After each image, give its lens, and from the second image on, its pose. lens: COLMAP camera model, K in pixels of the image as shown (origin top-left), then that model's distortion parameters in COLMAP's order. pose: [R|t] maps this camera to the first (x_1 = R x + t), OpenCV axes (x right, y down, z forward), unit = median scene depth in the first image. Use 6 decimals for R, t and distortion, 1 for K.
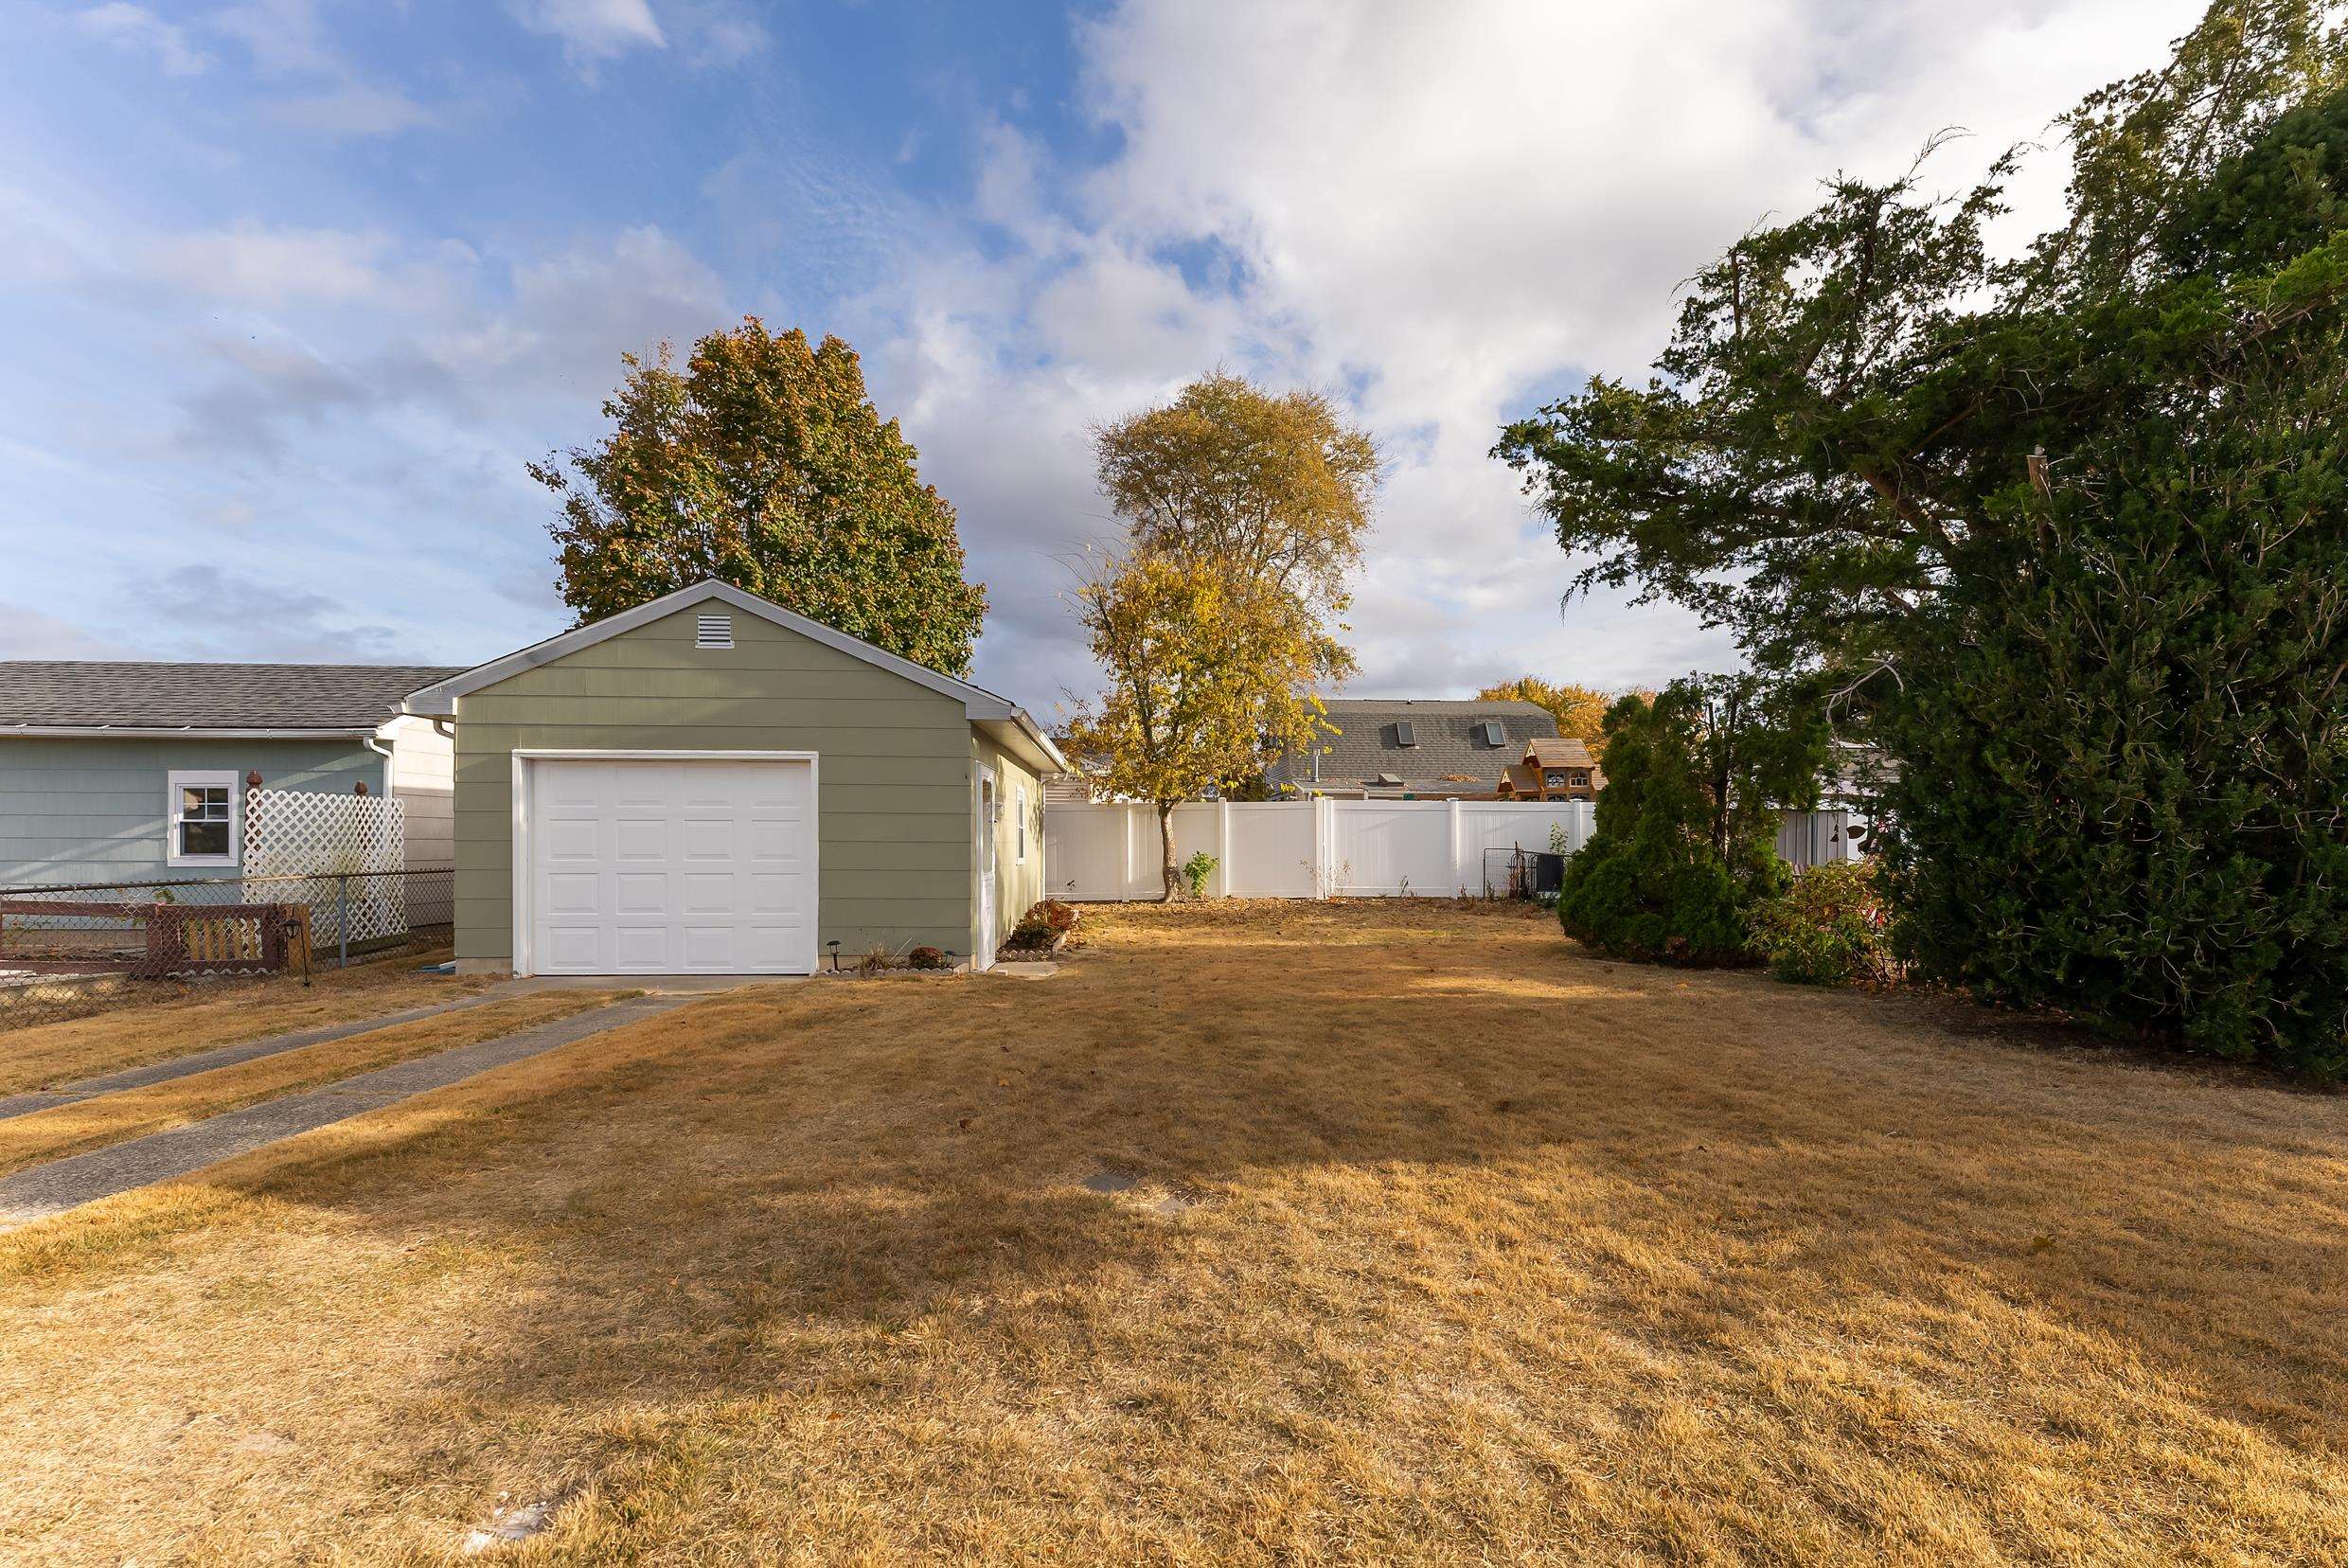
lens RADIAL K [[982.5, 0, 1182.2], [0, 982.5, 844.3], [0, 0, 1]] dist [0.001361, 0.000264]
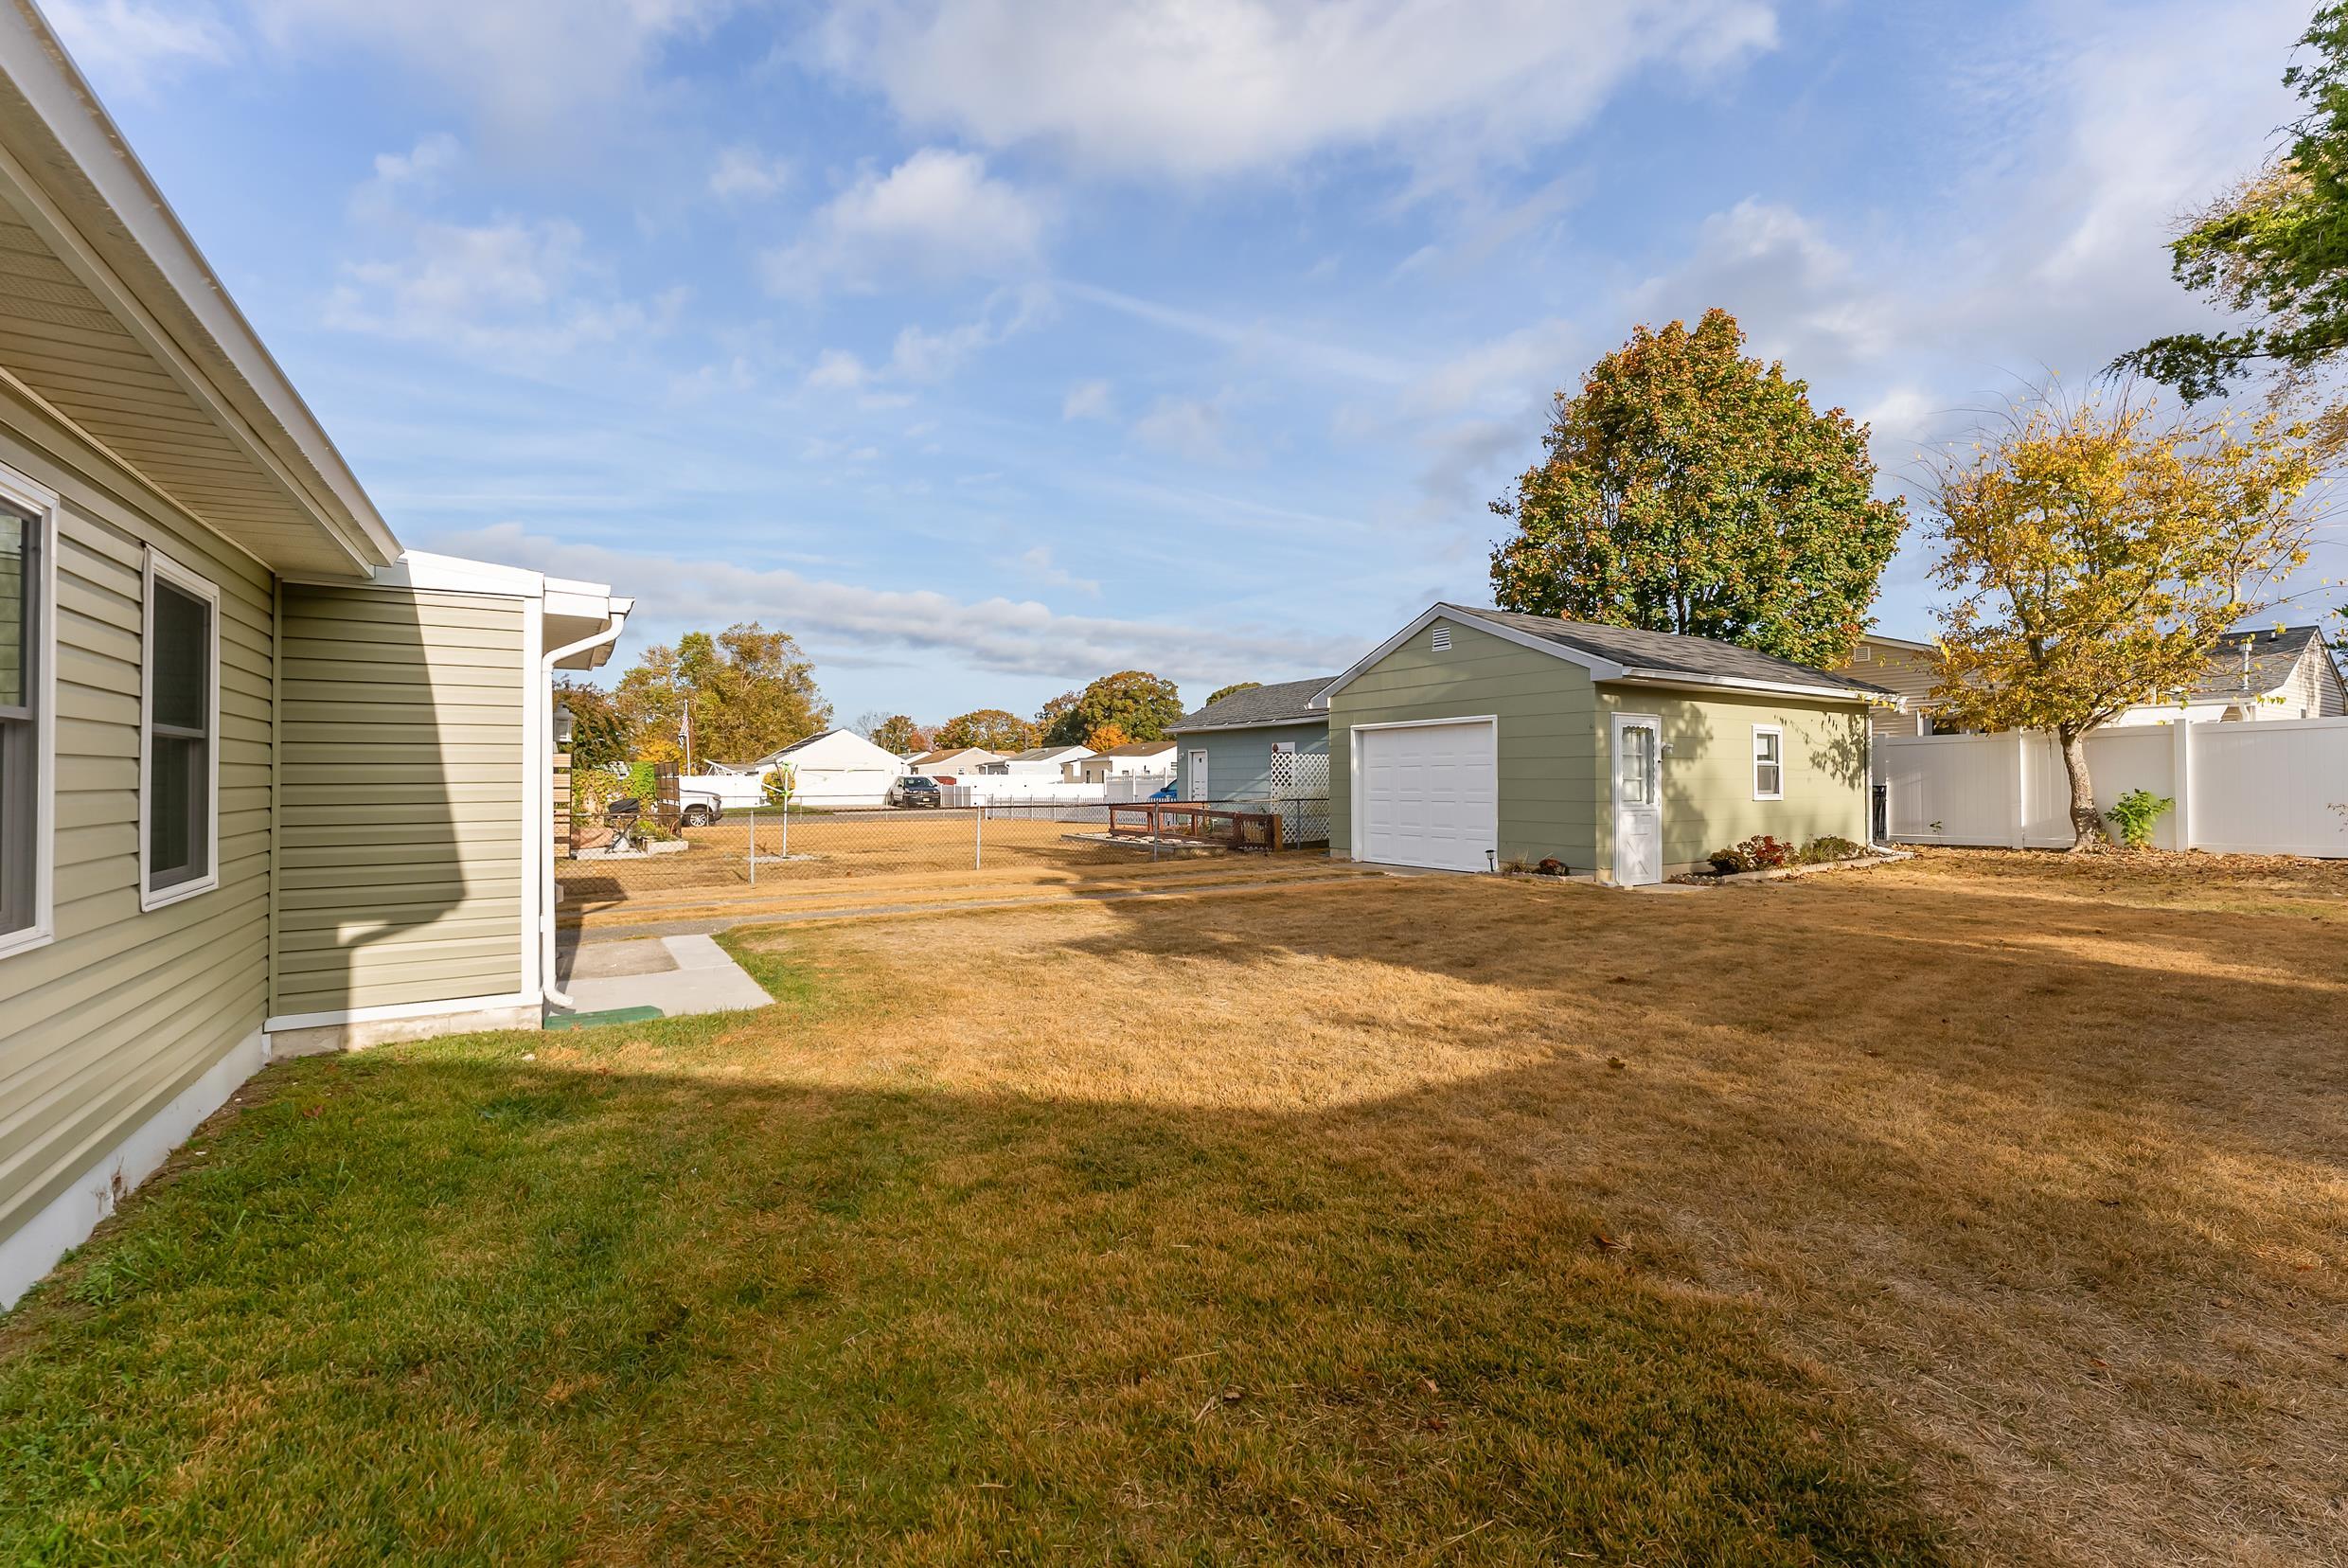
lens RADIAL K [[967.6, 0, 1174.0], [0, 967.6, 784.0], [0, 0, 1]] dist [0.003040, 0.000083]
pose [[0.489168, -0.003244, -0.872183, 0.591580], [0.002493, 0.999994, -0.002322, 0.005856], [0.872186, -0.001038, 0.489173, -0.071014]]
